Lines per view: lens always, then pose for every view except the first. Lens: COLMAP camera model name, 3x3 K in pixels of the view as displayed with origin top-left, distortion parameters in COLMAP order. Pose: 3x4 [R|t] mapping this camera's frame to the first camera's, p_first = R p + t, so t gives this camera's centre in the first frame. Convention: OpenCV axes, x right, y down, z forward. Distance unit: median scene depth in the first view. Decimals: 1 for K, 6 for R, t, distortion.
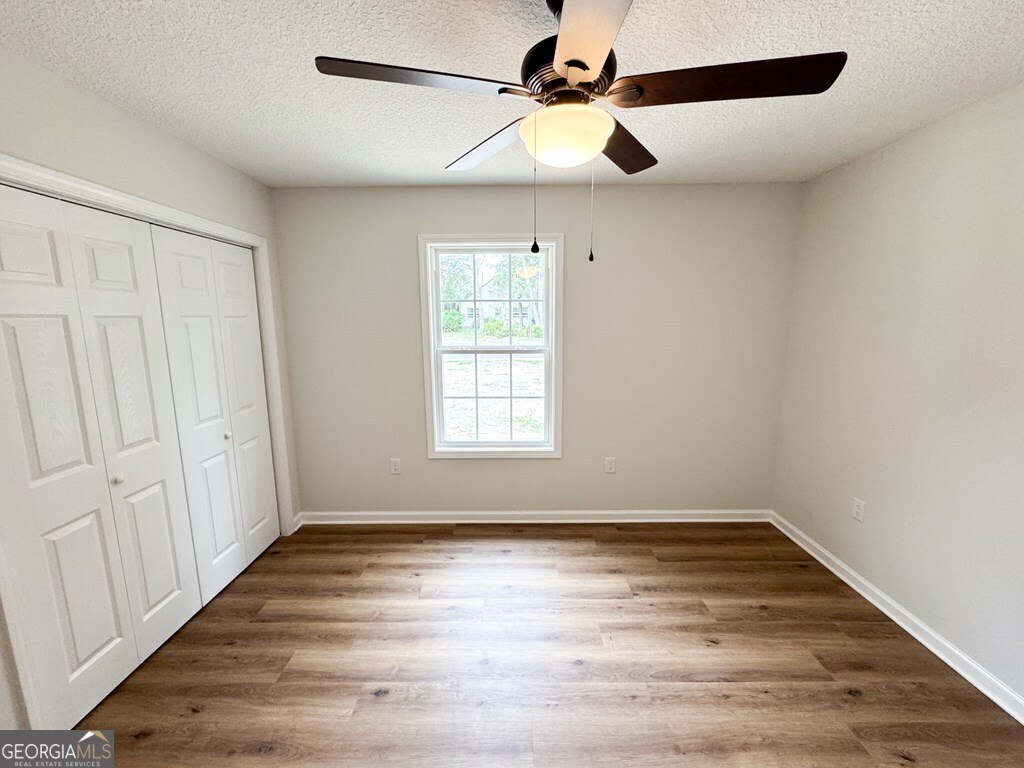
lens RADIAL K [[413.3, 0, 510.9], [0, 413.3, 381.9], [0, 0, 1]] dist [-0.001785, -0.000064]
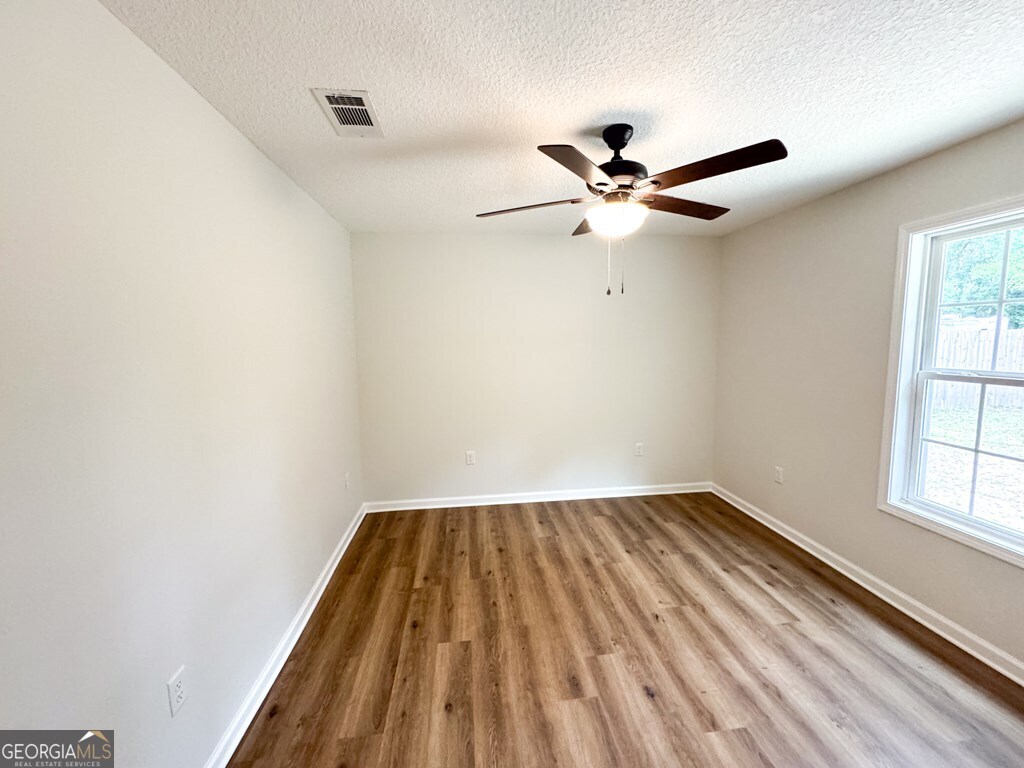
lens RADIAL K [[413.3, 0, 510.9], [0, 413.3, 381.9], [0, 0, 1]] dist [-0.001785, -0.000064]
pose [[0.111566, 0.105221, -0.988171, 0.539756], [-0.145123, 0.985444, 0.088546, -0.022524], [0.983104, 0.133527, 0.125211, 0.211718]]
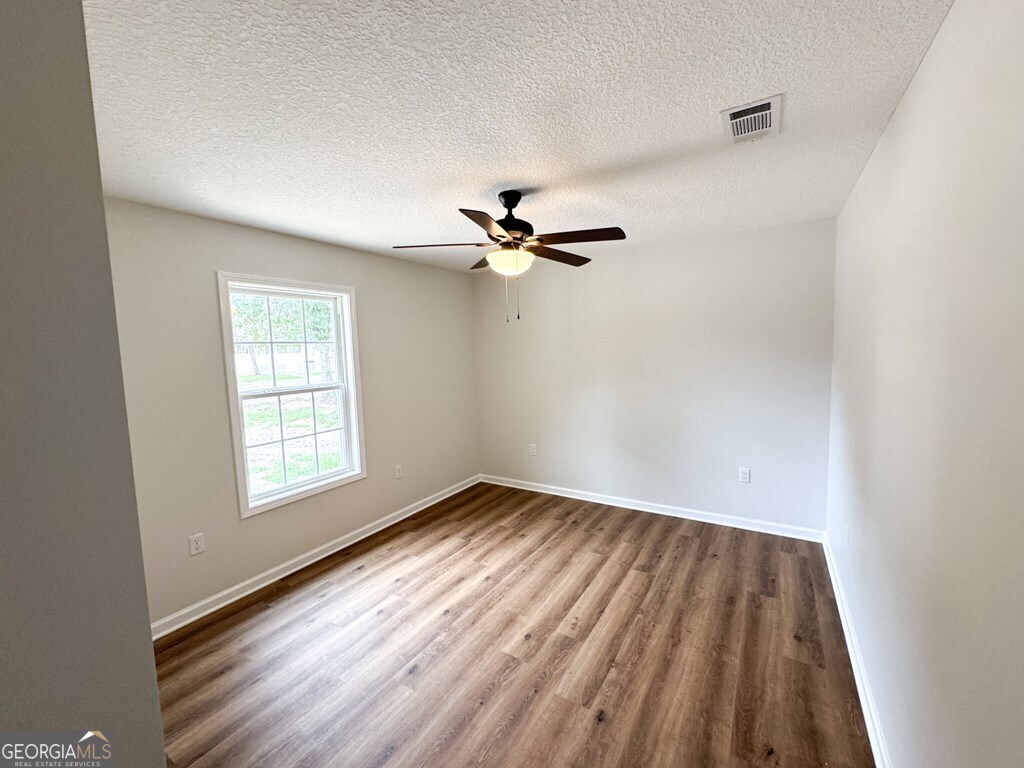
lens RADIAL K [[413.3, 0, 510.9], [0, 413.3, 381.9], [0, 0, 1]] dist [-0.001785, -0.000064]
pose [[0.532346, -0.082103, 0.842536, -0.702975], [0.164765, 0.986300, -0.007992, -0.001896], [-0.830337, 0.143075, 0.538581, 0.008484]]
